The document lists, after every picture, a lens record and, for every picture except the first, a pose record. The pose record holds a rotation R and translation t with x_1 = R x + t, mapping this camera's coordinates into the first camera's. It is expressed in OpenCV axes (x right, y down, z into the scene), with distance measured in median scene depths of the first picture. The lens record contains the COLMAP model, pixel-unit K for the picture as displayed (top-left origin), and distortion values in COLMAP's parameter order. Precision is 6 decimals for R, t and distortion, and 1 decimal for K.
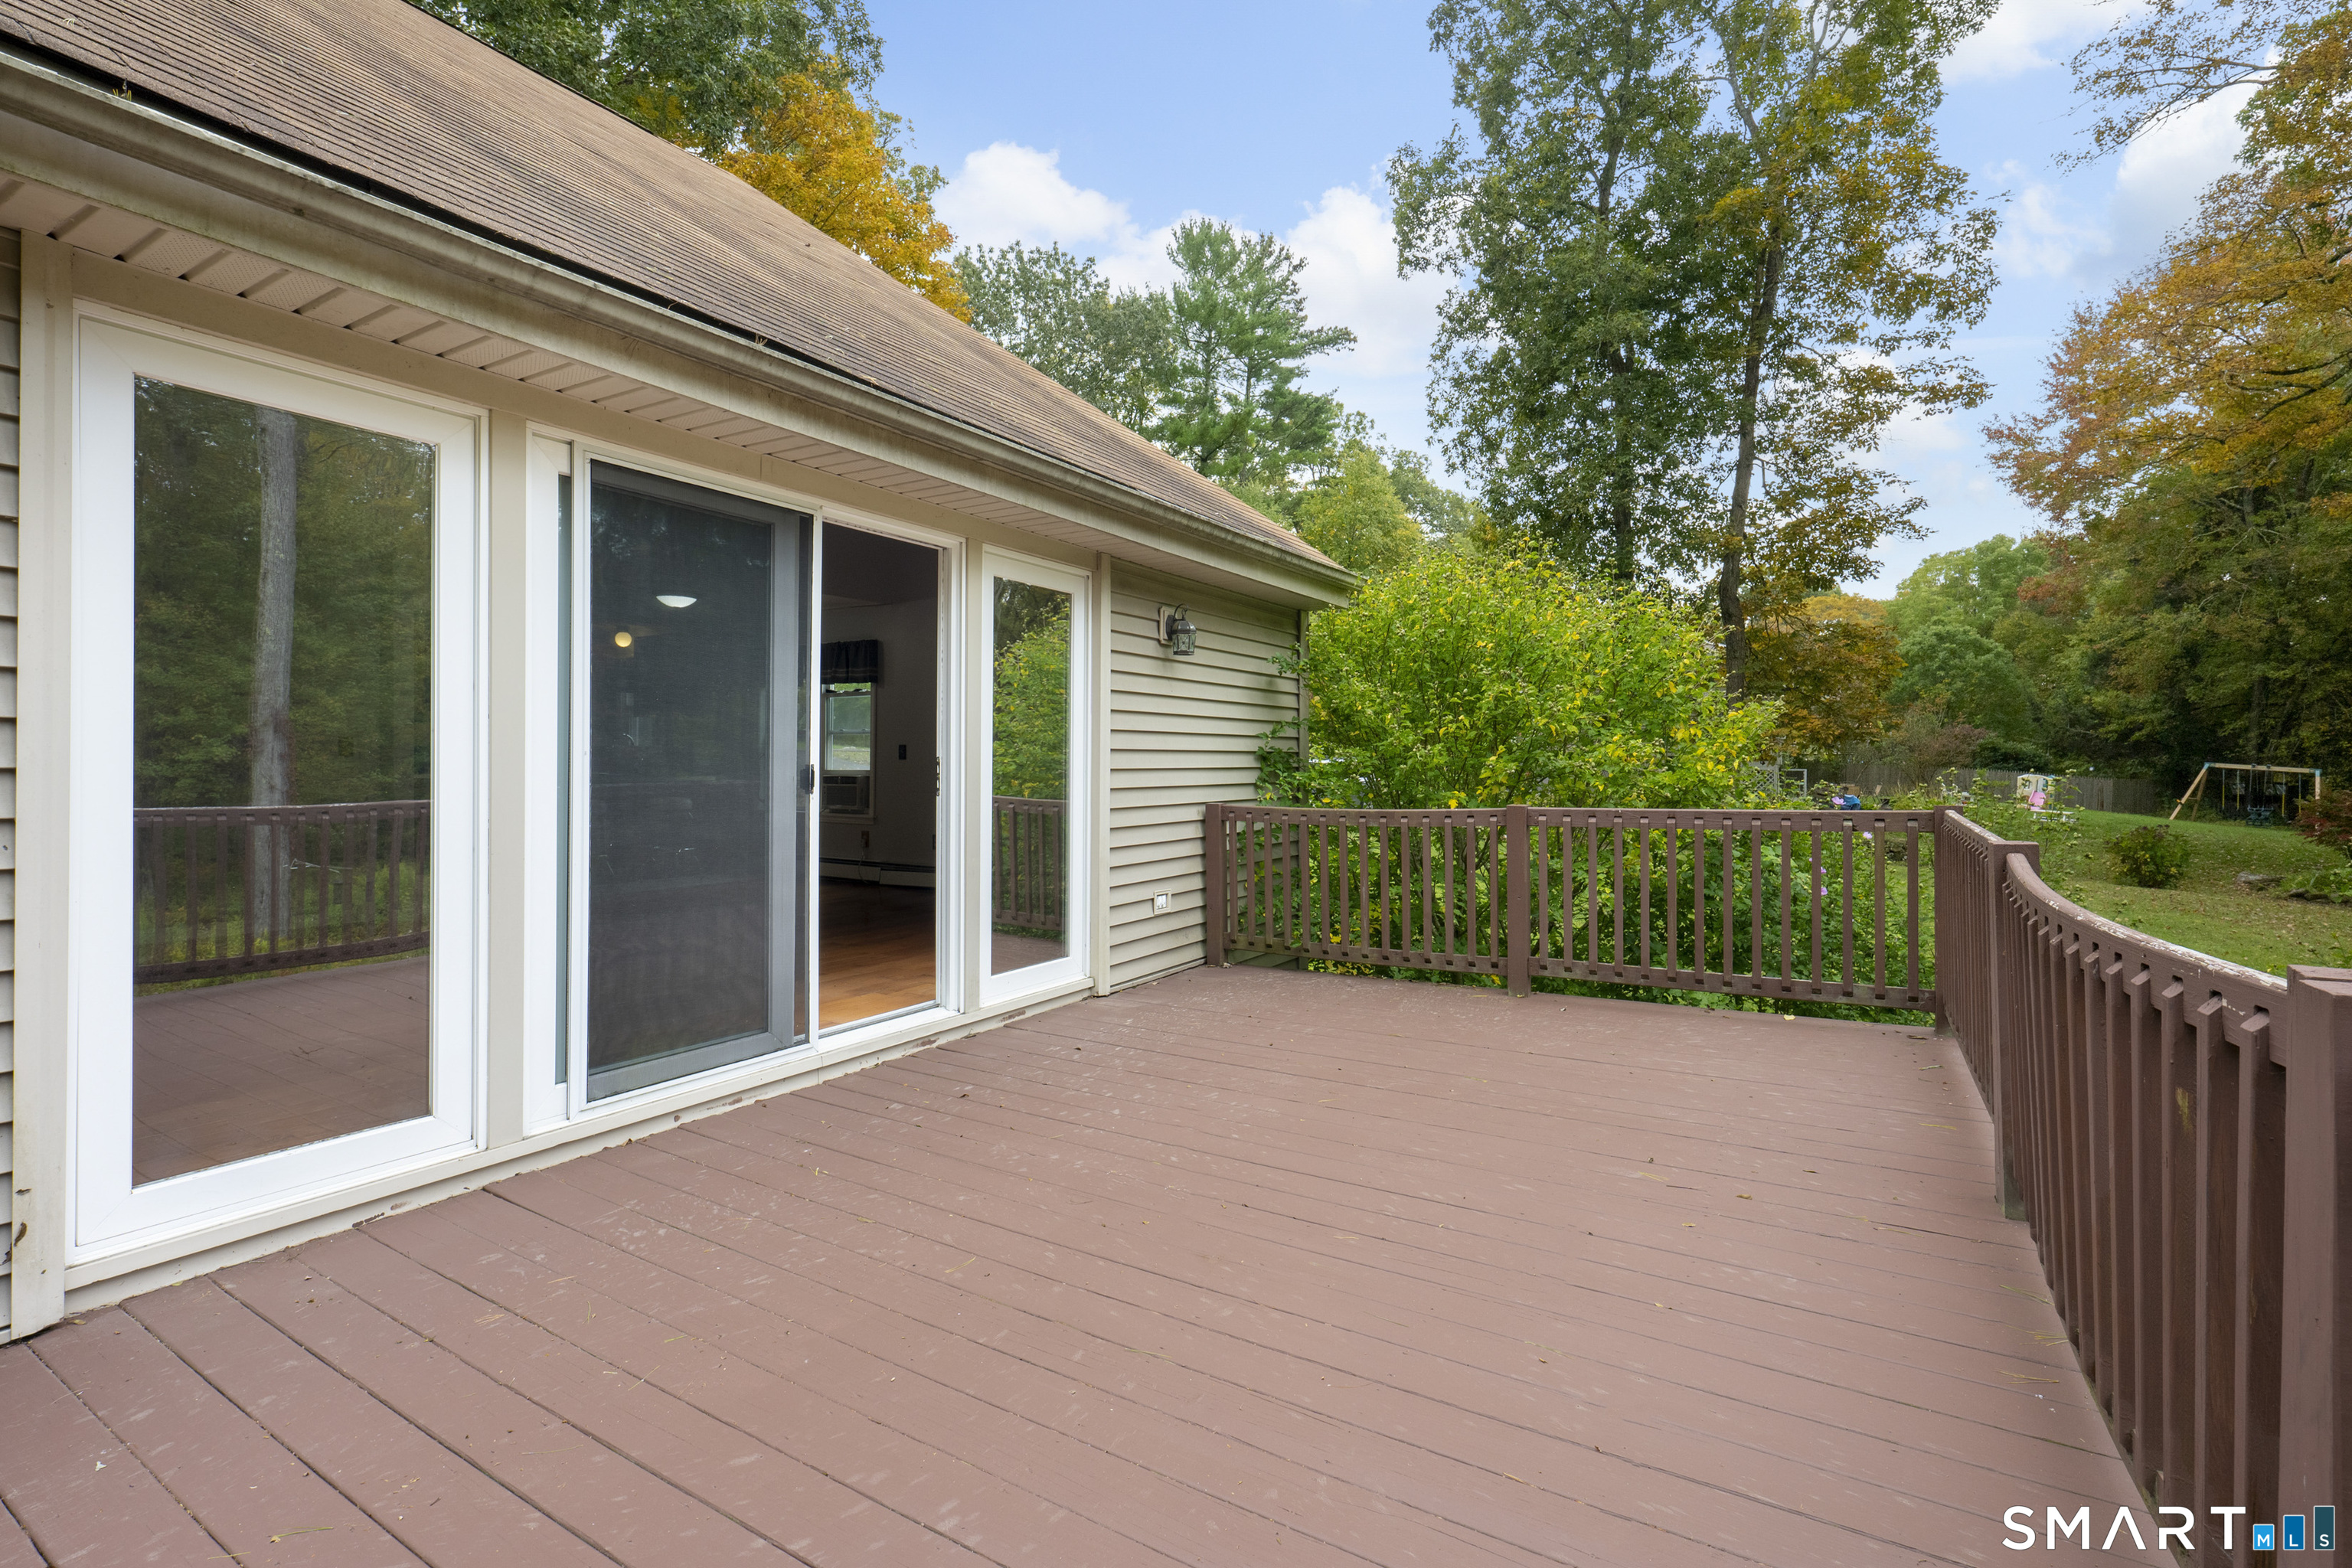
lens RADIAL K [[1068.1, 0, 1153.0], [0, 1068.1, 765.1], [0, 0, 1]] dist [-0.002289, 0.000696]
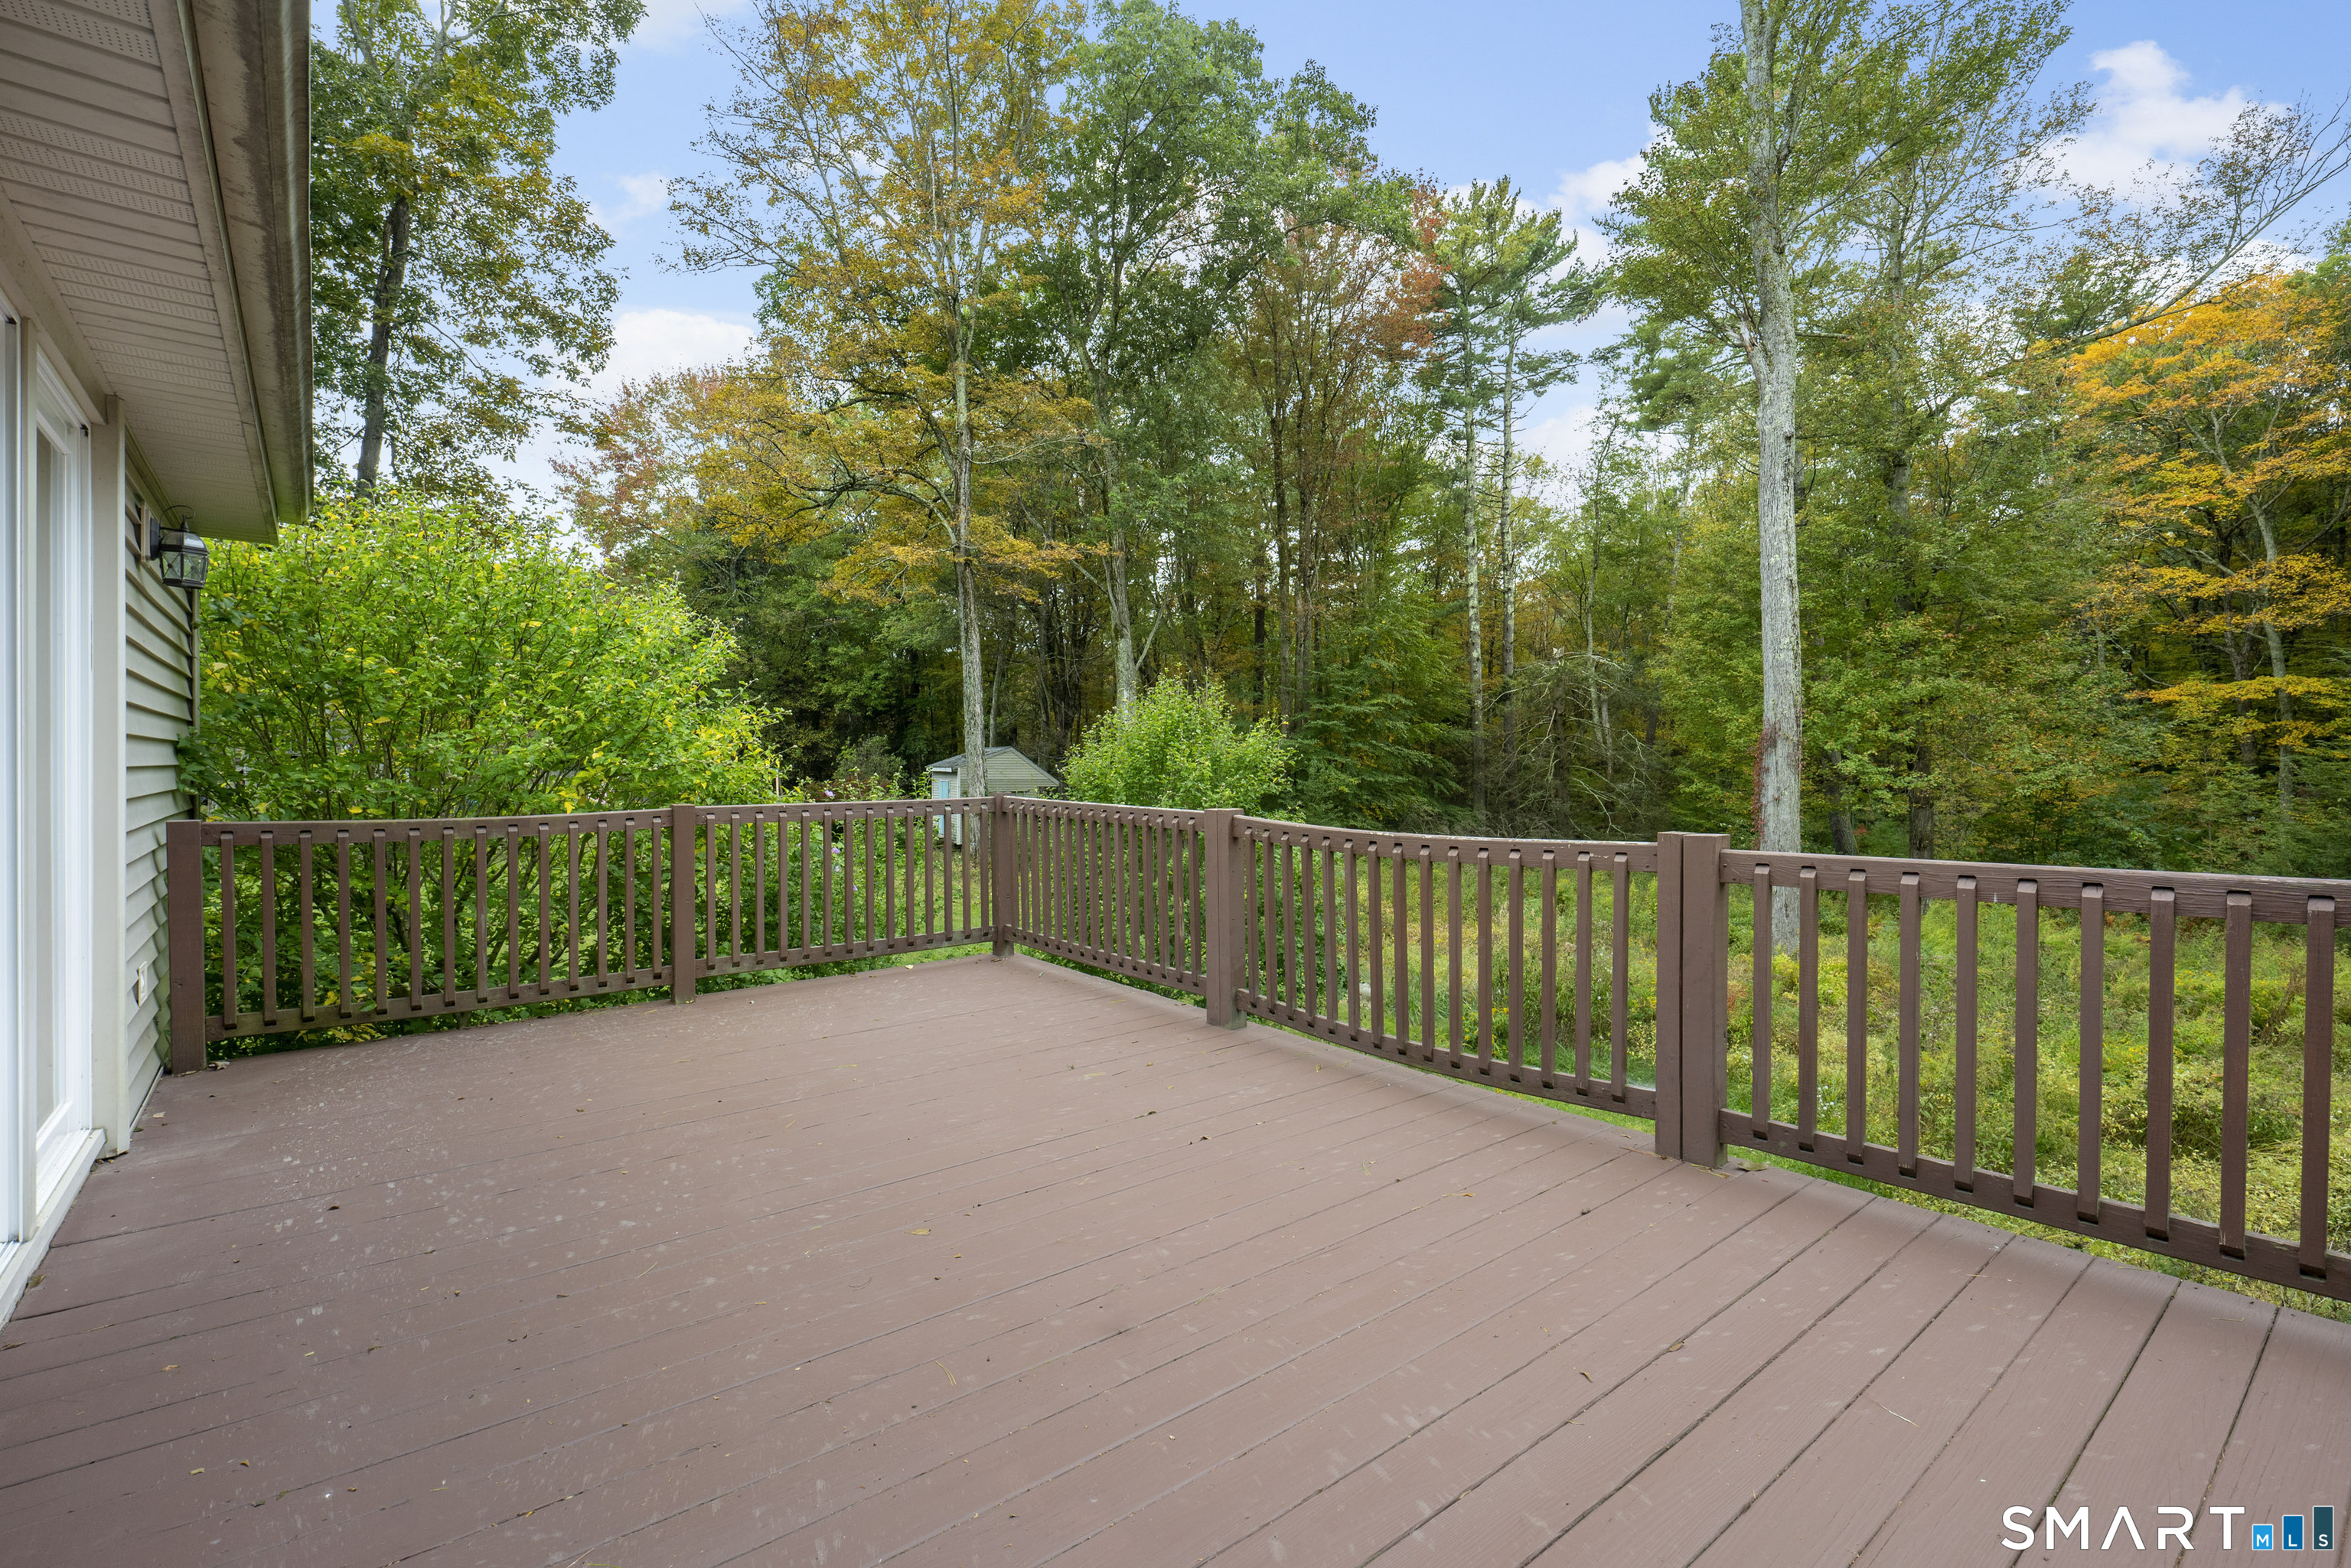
lens RADIAL K [[1067.6, 0, 1167.5], [0, 1067.6, 780.3], [0, 0, 1]] dist [-0.002289, 0.000696]
pose [[0.323242, -0.010548, 0.946257, -0.099384], [-0.002787, 0.999923, 0.012098, 0.000699], [-0.946312, -0.006548, 0.323188, 0.064981]]
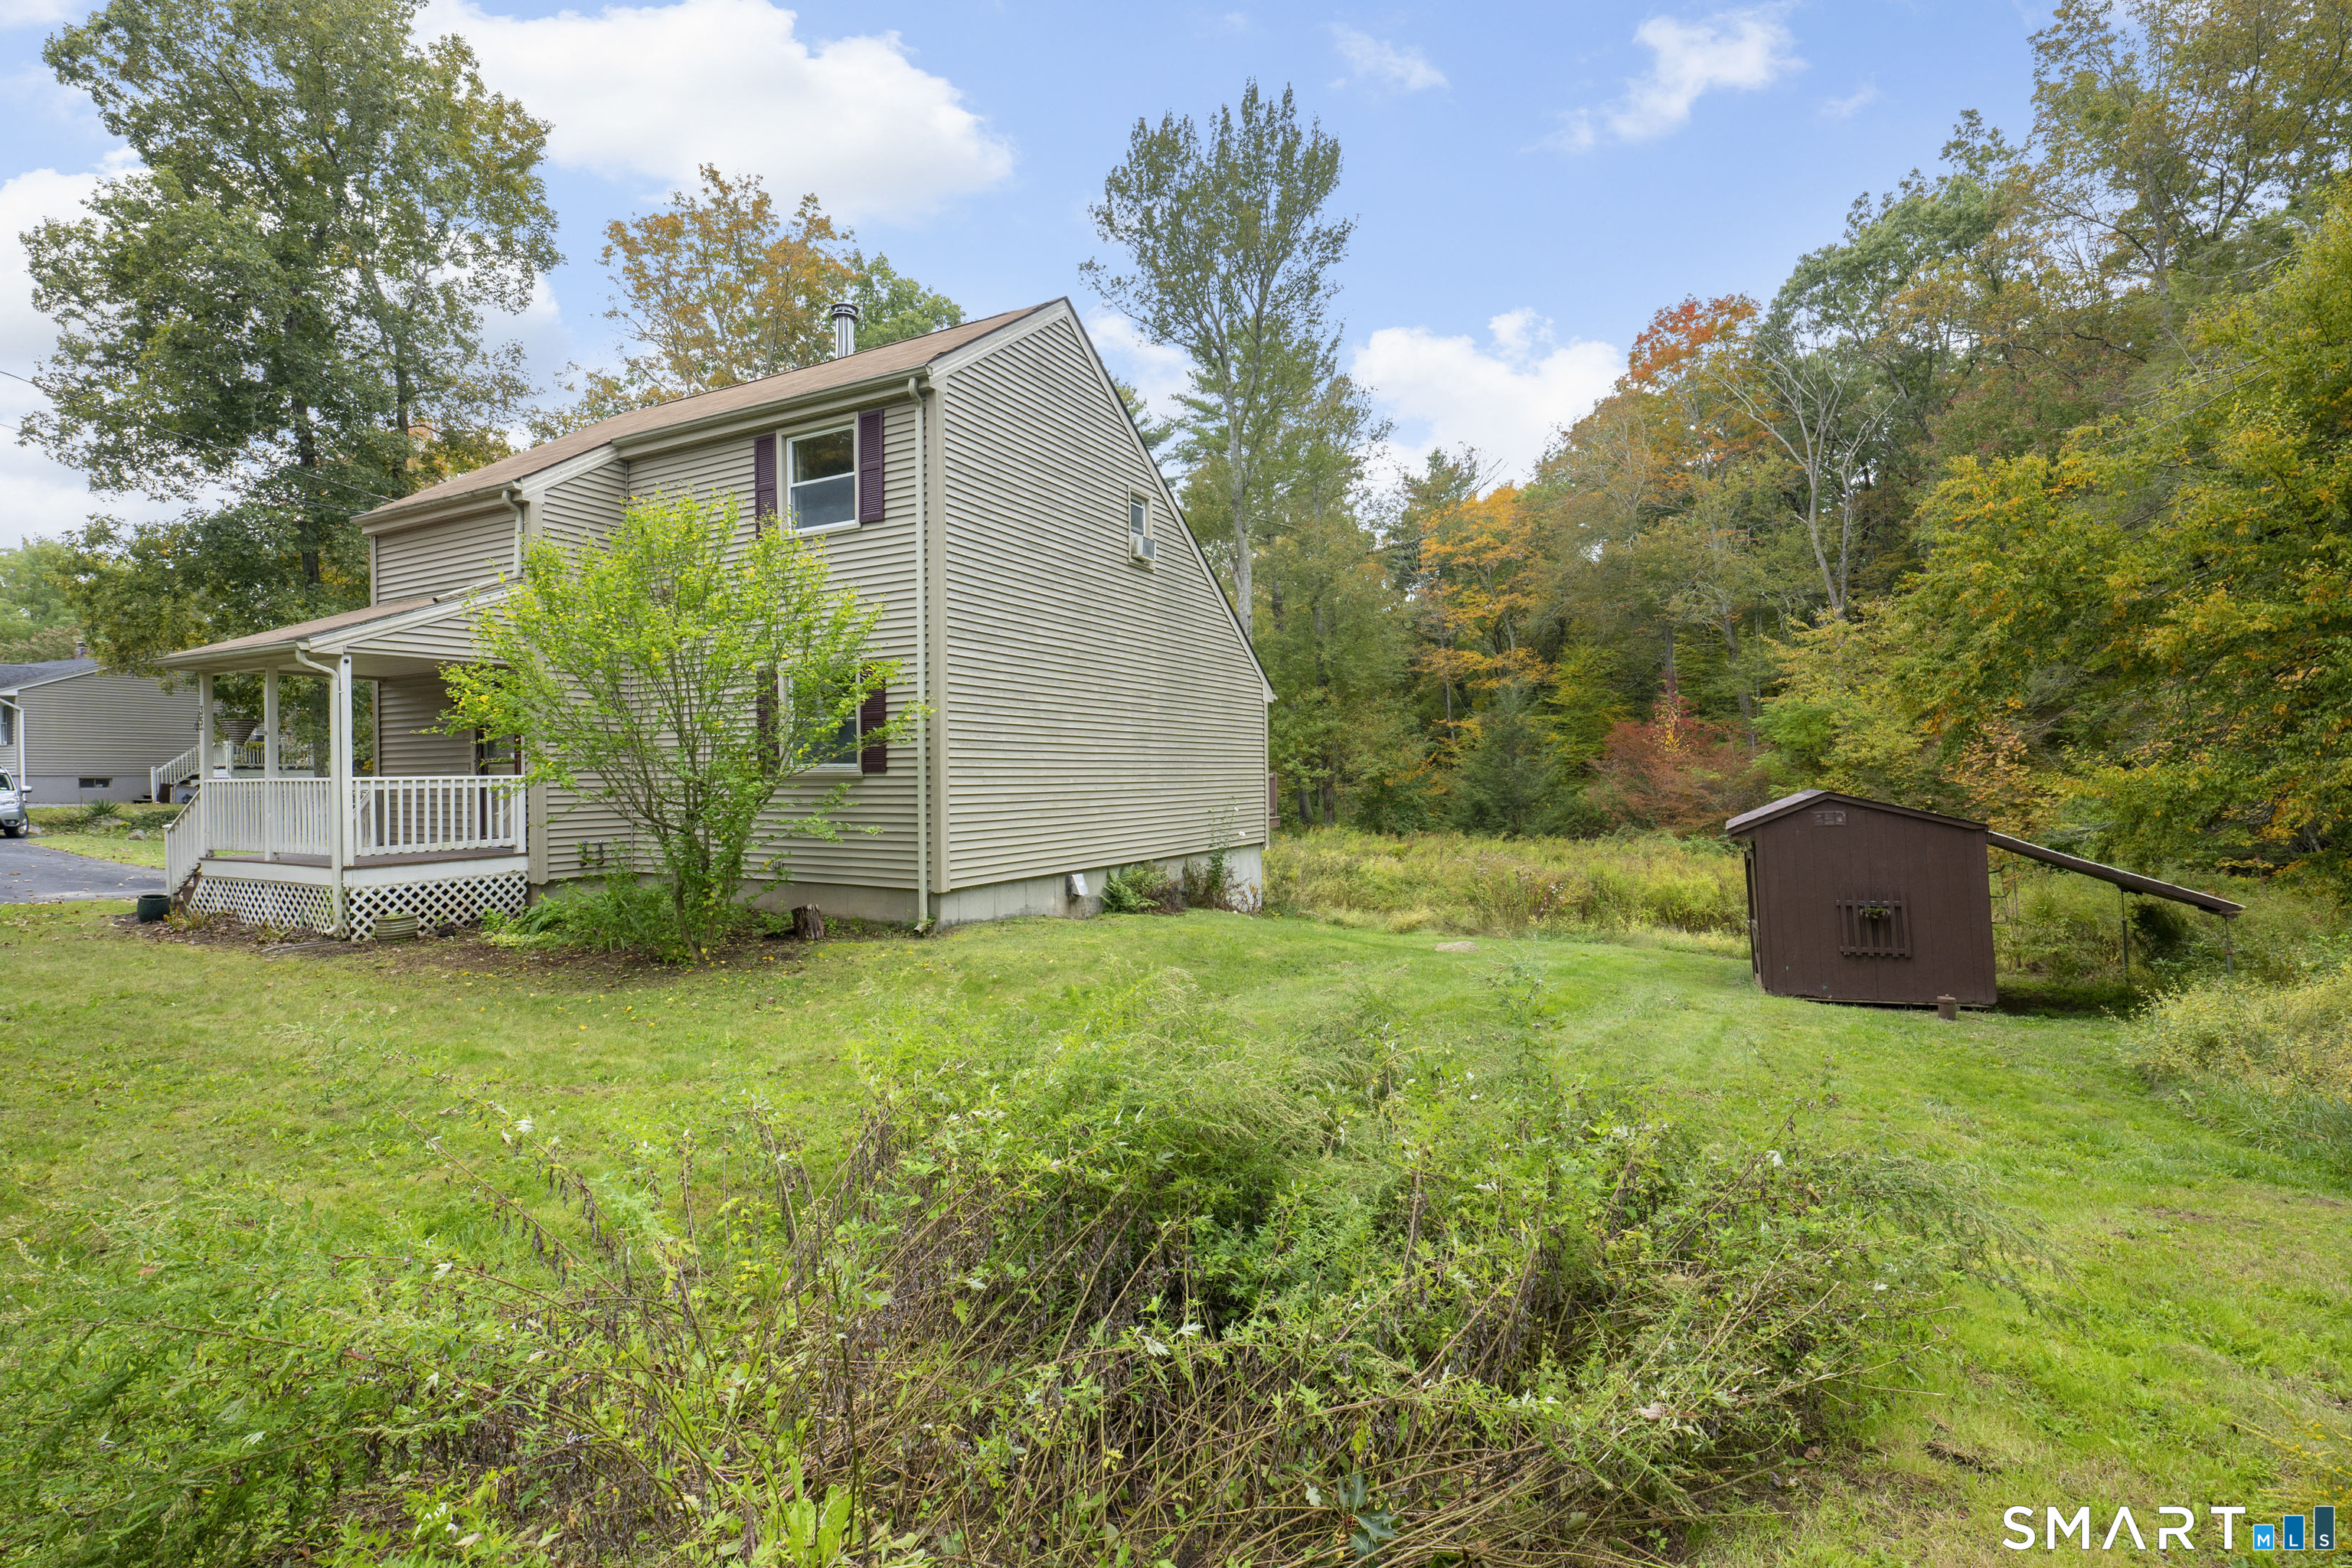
lens RADIAL K [[1068.1, 0, 1172.2], [0, 1068.1, 777.2], [0, 0, 1]] dist [-0.002289, 0.000696]
pose [[-0.066815, -0.002741, 0.997762, -1.004241], [0.008546, 0.999958, 0.003319, 0.011796], [-0.997729, 0.008749, -0.066789, 0.136360]]
